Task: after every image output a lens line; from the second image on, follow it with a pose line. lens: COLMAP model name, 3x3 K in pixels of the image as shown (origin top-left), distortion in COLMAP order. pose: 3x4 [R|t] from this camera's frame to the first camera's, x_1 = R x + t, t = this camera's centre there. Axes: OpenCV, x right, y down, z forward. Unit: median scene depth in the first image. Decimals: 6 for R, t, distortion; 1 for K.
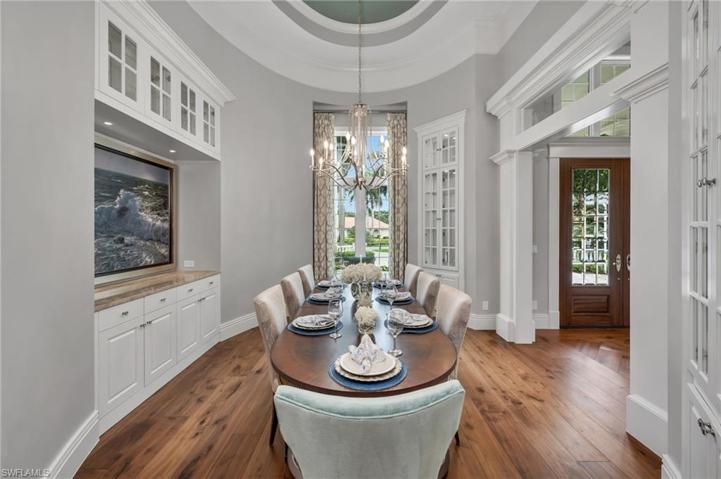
lens RADIAL K [[289.4, 0, 360.4], [0, 289.4, 234.7], [0, 0, 1]] dist [0.000050, 0.000139]
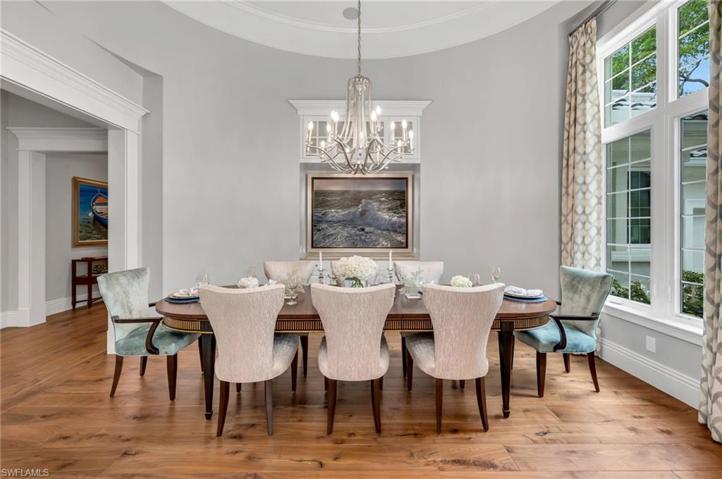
lens RADIAL K [[289.8, 0, 360.5], [0, 289.8, 231.8], [0, 0, 1]] dist [0.000050, 0.000139]
pose [[0.004967, 0.007915, -0.999956, 0.756107], [-0.017978, 0.999808, 0.007824, 0.016567], [0.999826, 0.017939, 0.005109, 0.849298]]
